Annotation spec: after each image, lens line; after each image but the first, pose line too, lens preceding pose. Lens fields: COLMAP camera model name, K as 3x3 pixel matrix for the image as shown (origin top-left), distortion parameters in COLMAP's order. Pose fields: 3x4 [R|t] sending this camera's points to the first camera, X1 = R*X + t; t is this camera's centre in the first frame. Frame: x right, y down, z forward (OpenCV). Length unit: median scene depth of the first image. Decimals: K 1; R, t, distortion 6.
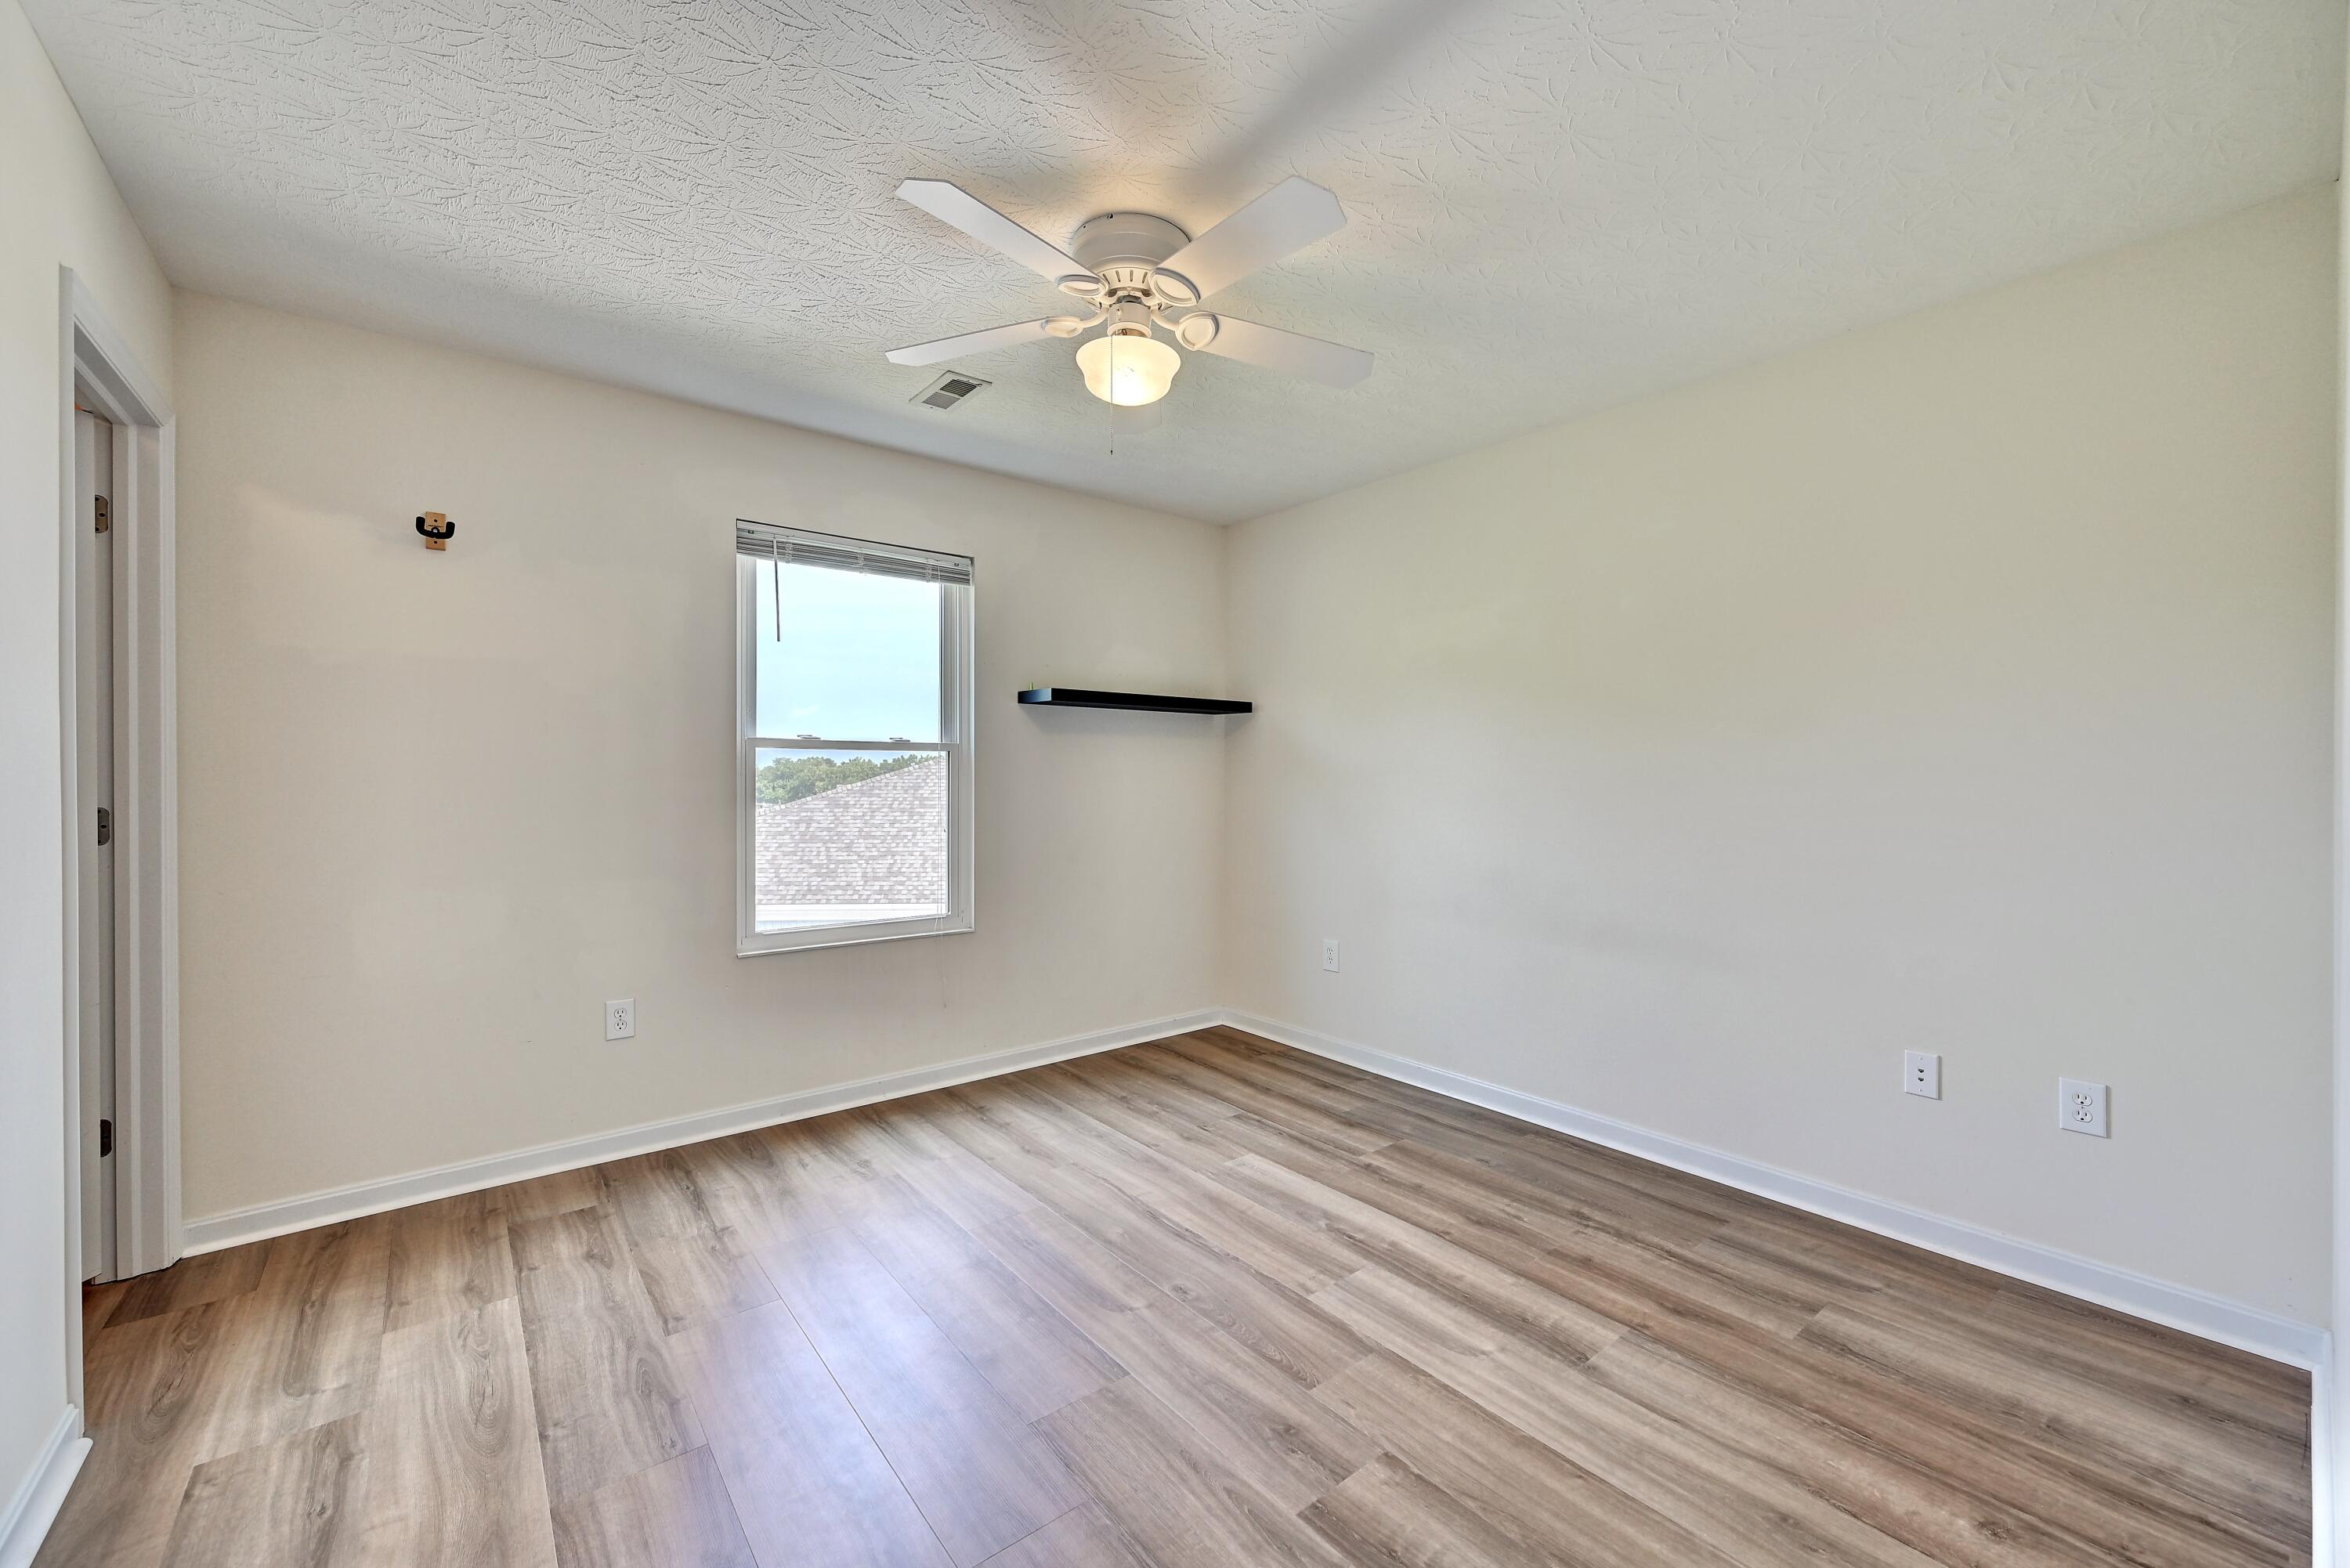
lens RADIAL K [[917.1, 0, 1176.7], [0, 917.1, 781.7], [0, 0, 1]] dist [-0.002073, 0.000370]
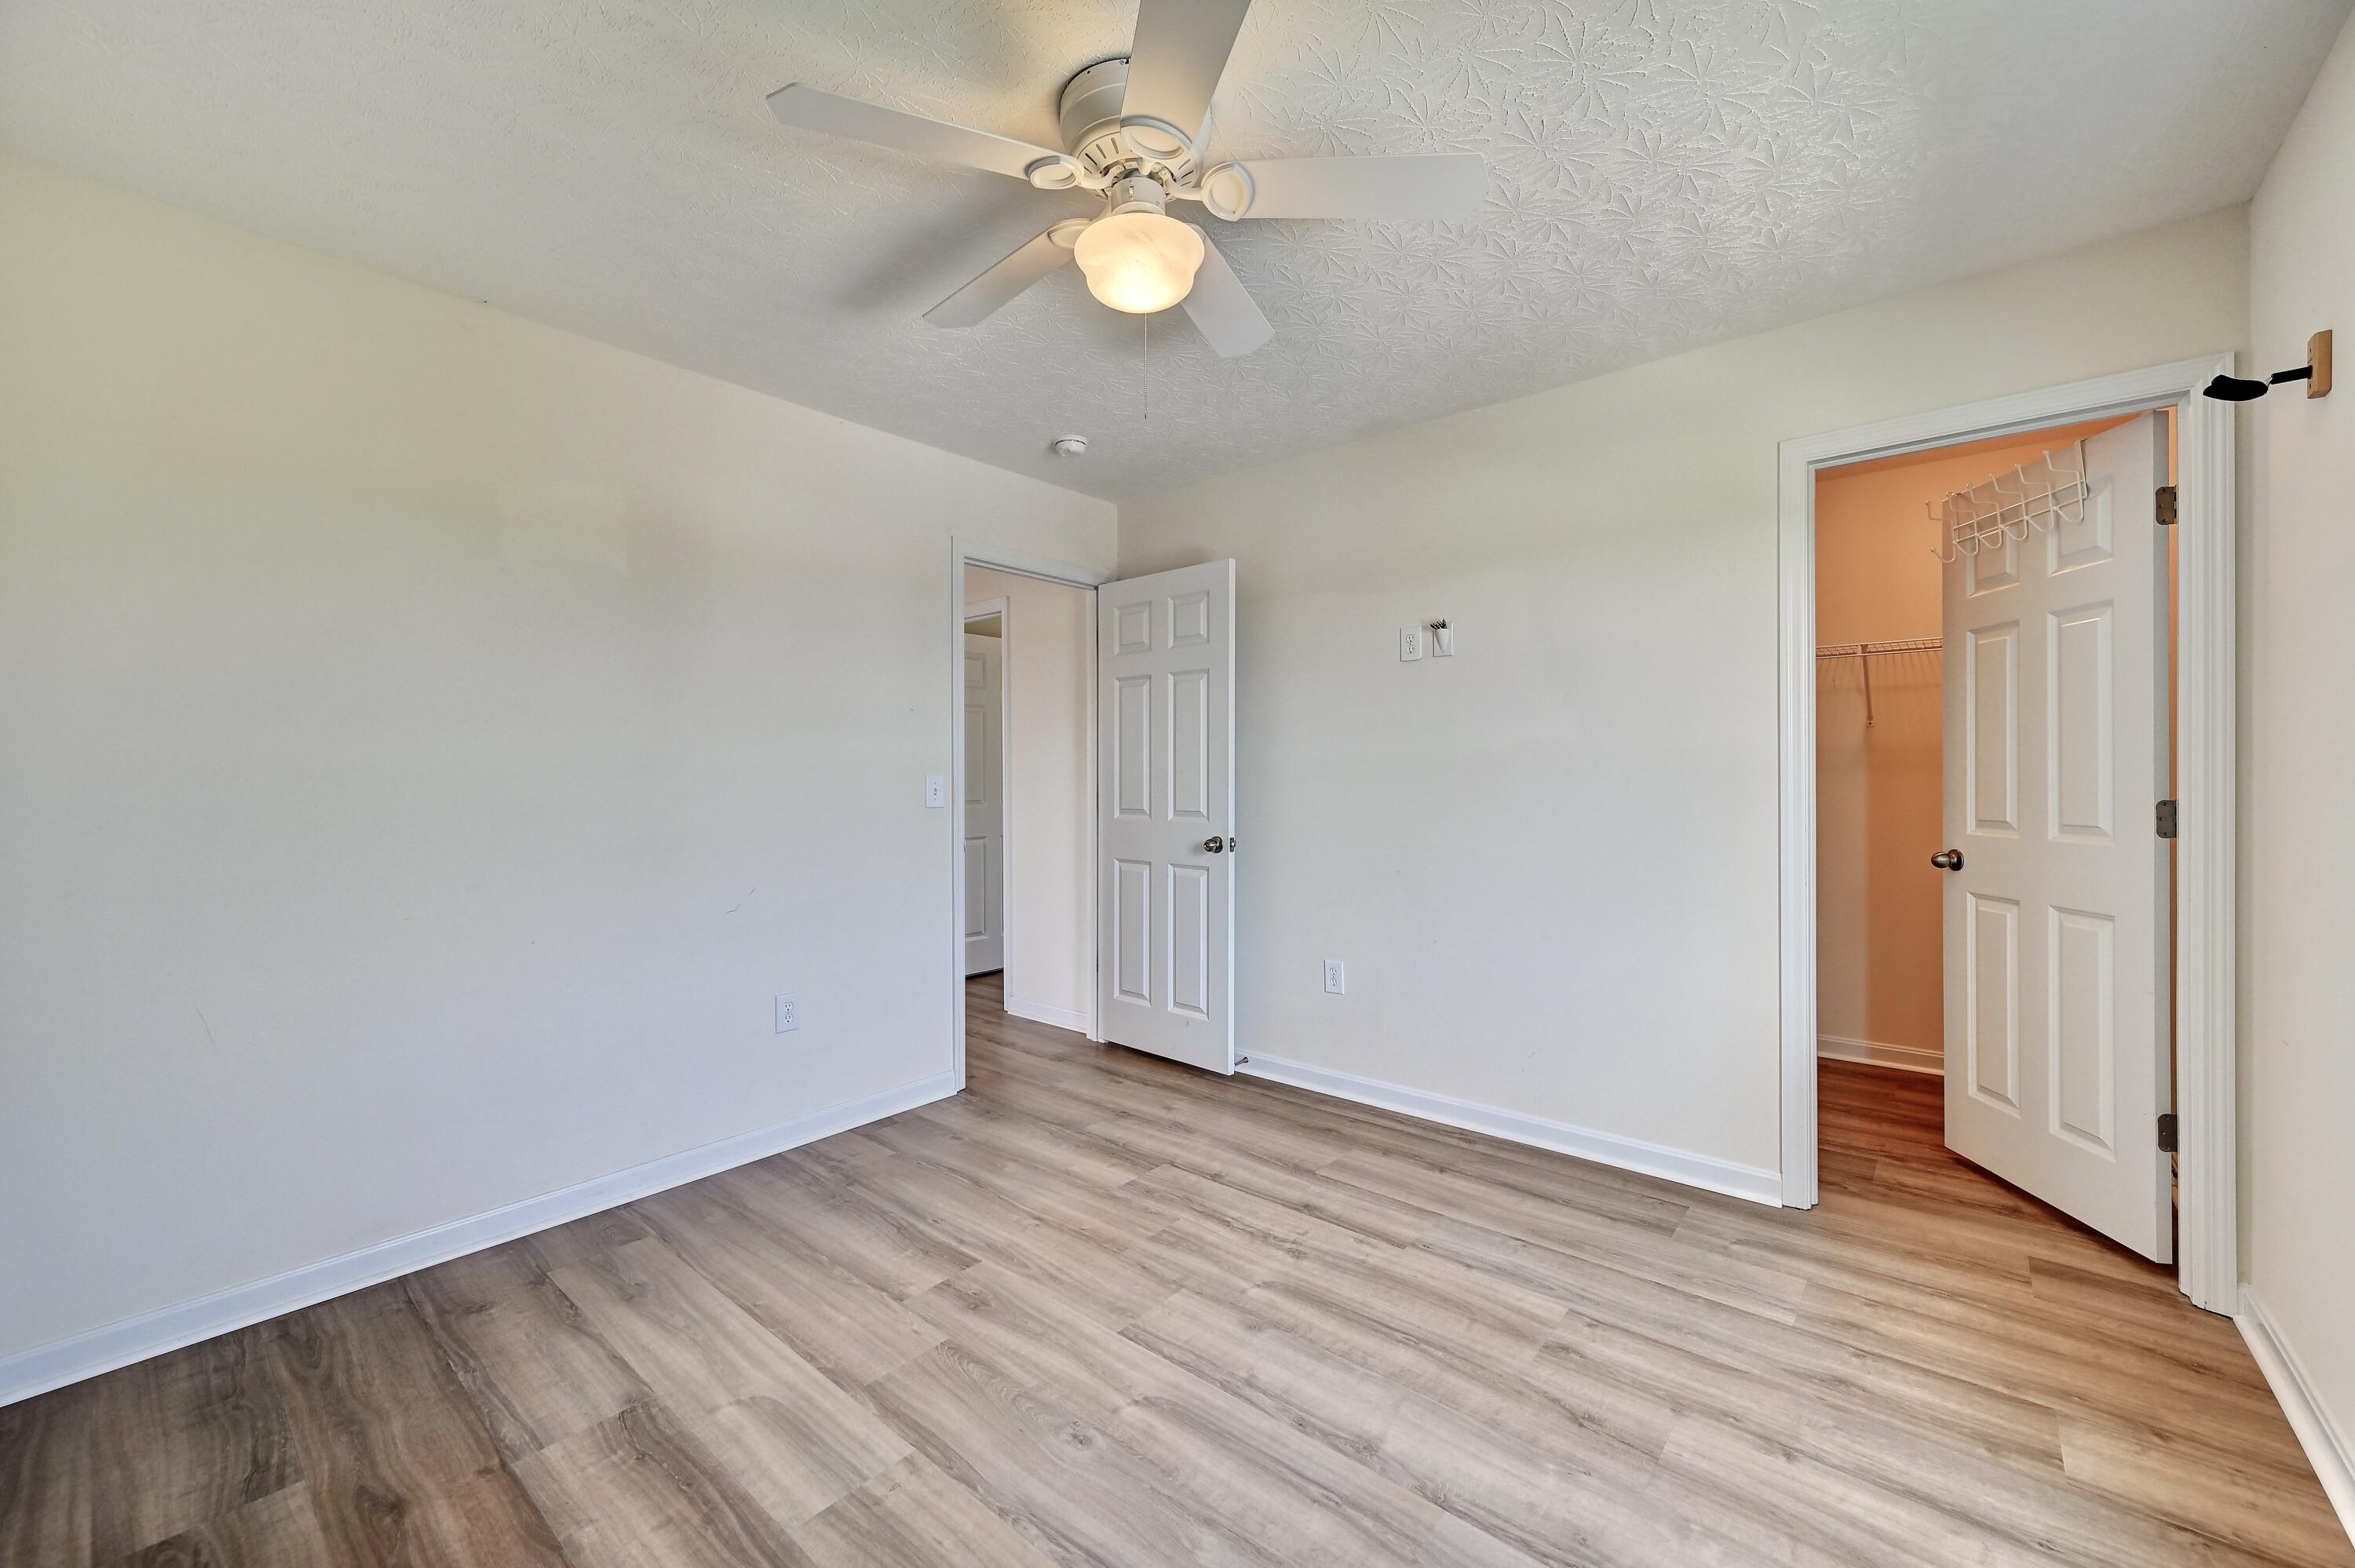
lens RADIAL K [[919.0, 0, 1179.2], [0, 919.0, 781.7], [0, 0, 1]] dist [-0.002073, 0.000370]
pose [[-0.981496, 0.004692, -0.191425, 0.074269], [0.002719, 0.999940, 0.010566, -0.005032], [0.191463, 0.009850, -0.981450, 1.921121]]
